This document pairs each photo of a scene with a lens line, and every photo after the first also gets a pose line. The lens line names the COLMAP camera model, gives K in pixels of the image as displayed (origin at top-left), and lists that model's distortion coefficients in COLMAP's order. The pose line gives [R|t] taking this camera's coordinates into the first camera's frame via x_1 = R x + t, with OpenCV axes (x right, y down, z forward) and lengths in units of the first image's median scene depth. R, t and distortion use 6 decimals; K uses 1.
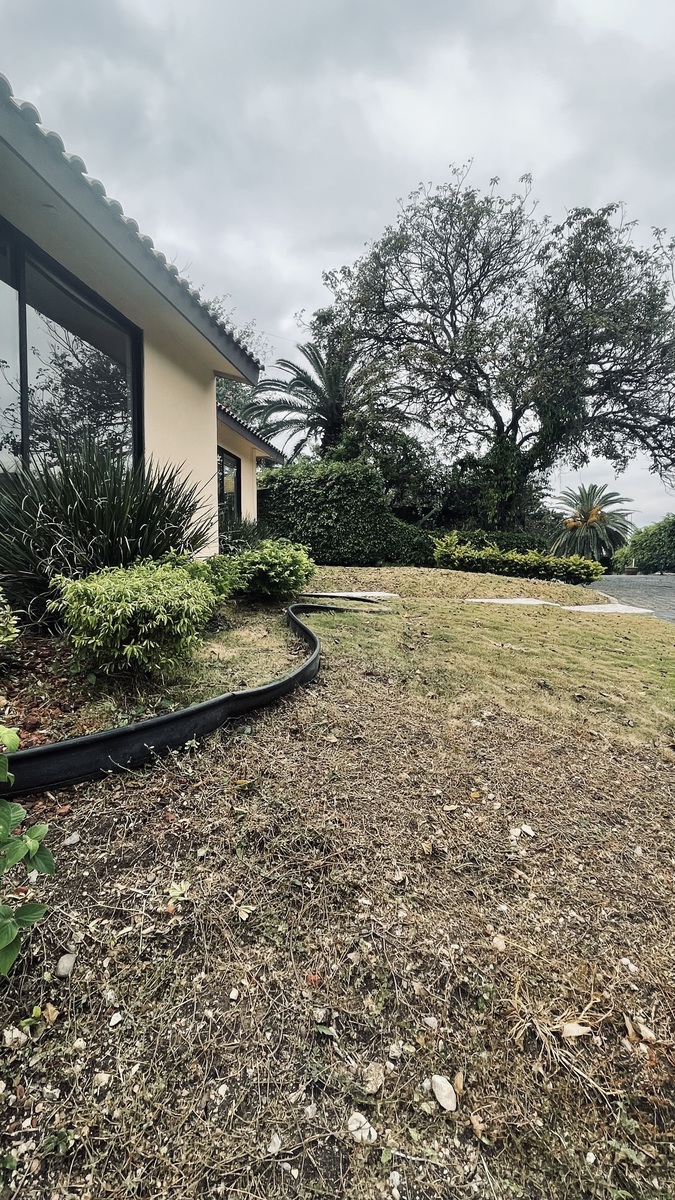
lens RADIAL K [[612.7, 0, 347.0], [0, 612.7, 594.4], [0, 0, 1]] dist [0.002170, 0.000057]
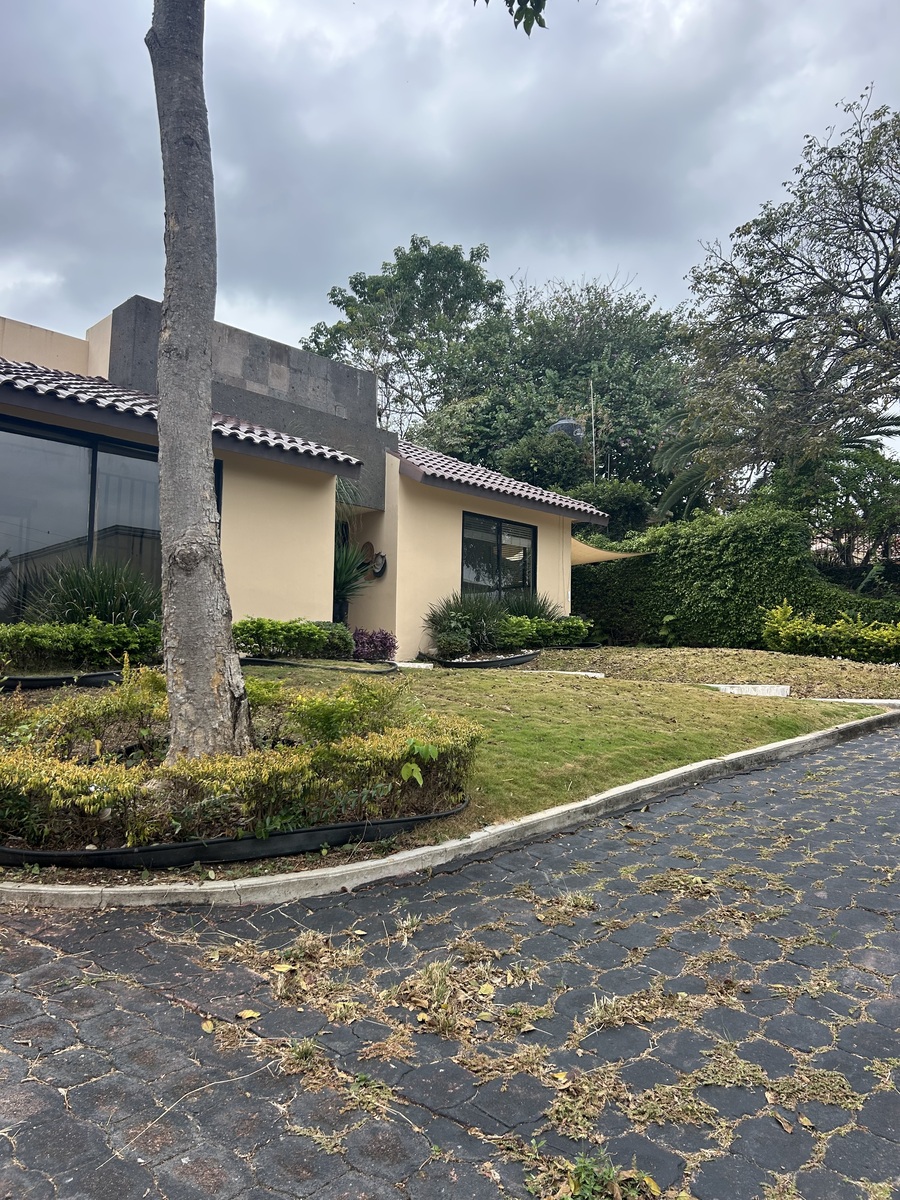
lens RADIAL K [[910.2, 0, 447.1], [0, 910.2, 598.0], [0, 0, 1]] dist [0.034911, -0.006007]
pose [[0.809780, -0.034632, -0.585711, 0.349165], [-0.035614, 0.993515, -0.107983, 0.020267], [0.585652, 0.108302, 0.803295, -0.086387]]
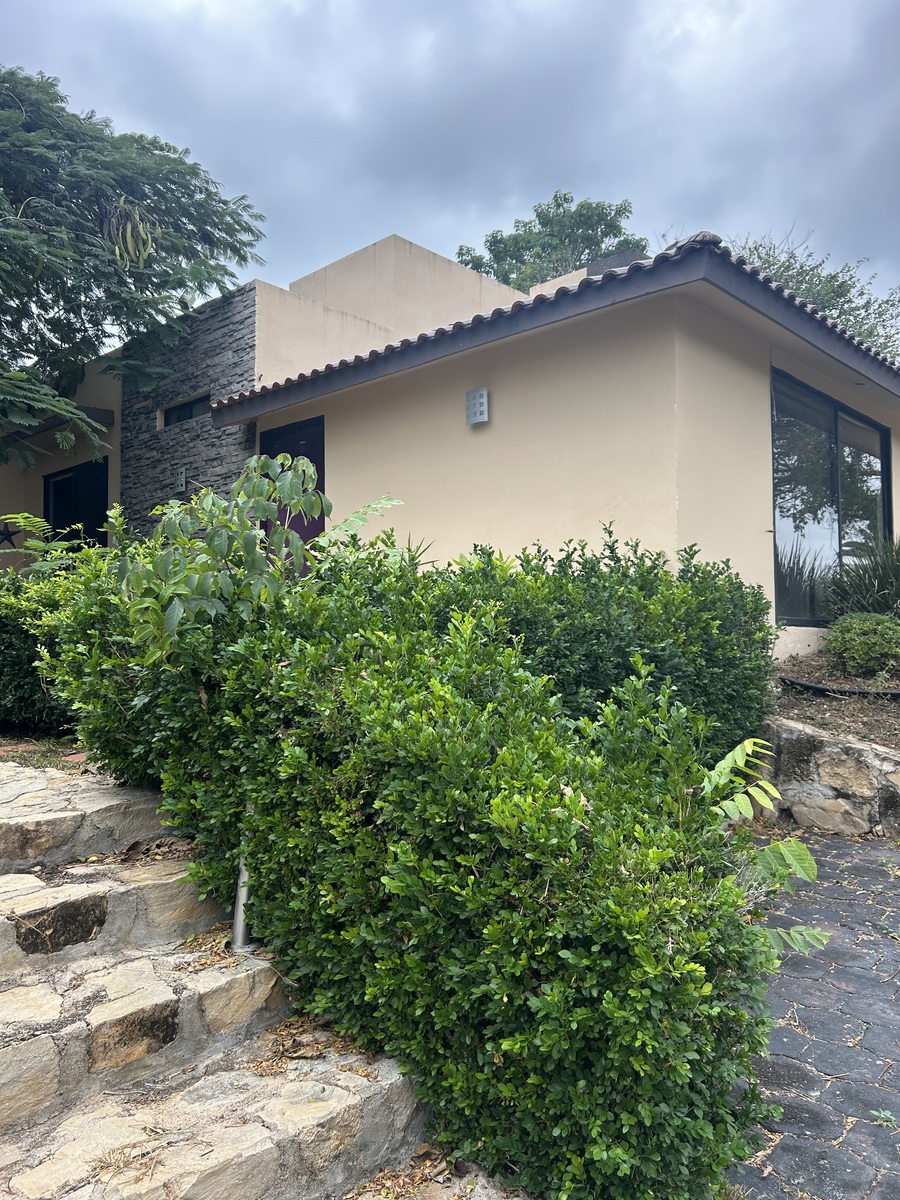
lens RADIAL K [[910.2, 0, 455.5], [0, 910.2, 600.0], [0, 0, 1]] dist [0.034911, -0.006007]
pose [[0.841506, -0.027431, -0.539550, -0.031678], [-0.014480, 0.997206, -0.073282, 0.016401], [0.540053, 0.069480, 0.838758, -0.276482]]
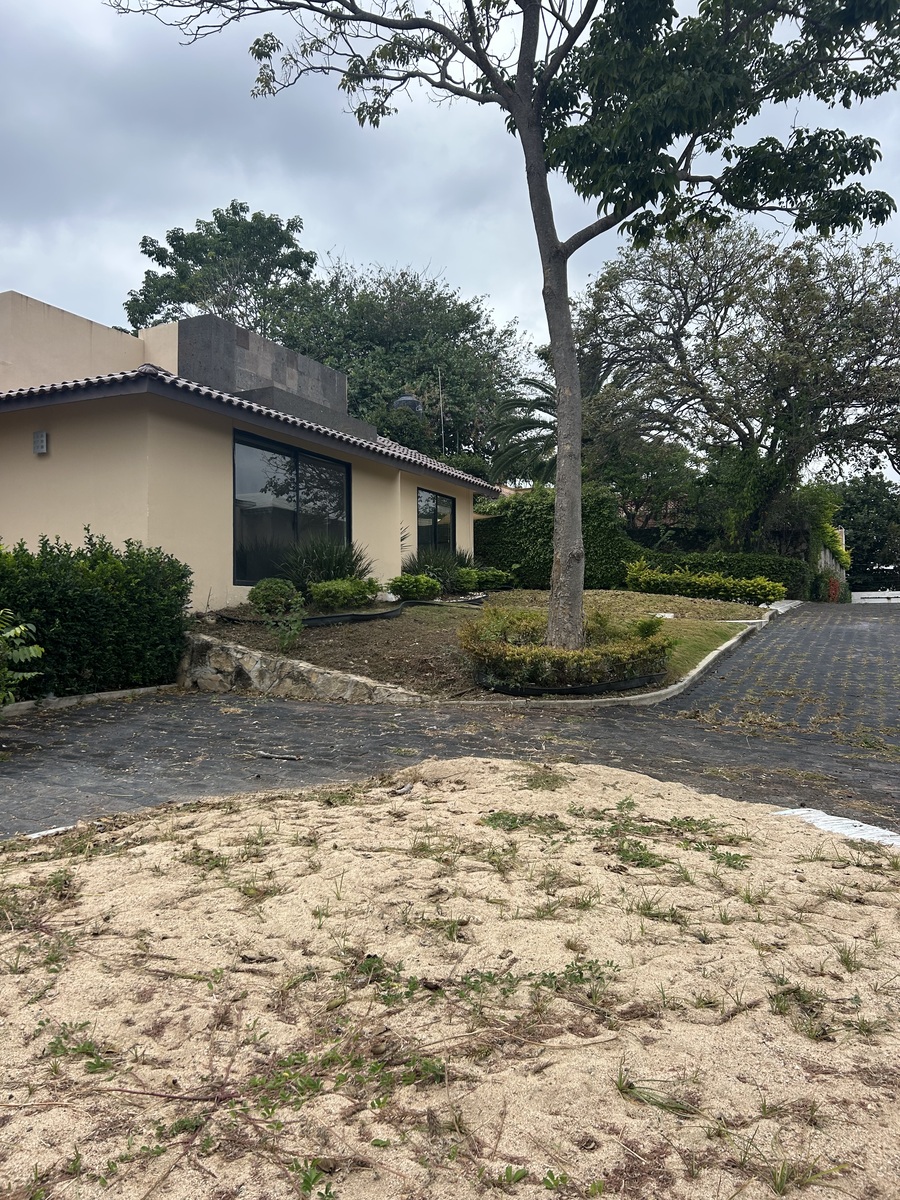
lens RADIAL K [[910.2, 0, 445.3], [0, 910.2, 604.0], [0, 0, 1]] dist [0.034911, -0.006007]
pose [[0.957376, -0.003315, -0.288825, 0.219239], [-0.009121, 0.999088, -0.041701, 0.037084], [0.288700, 0.042558, 0.956473, -0.464247]]
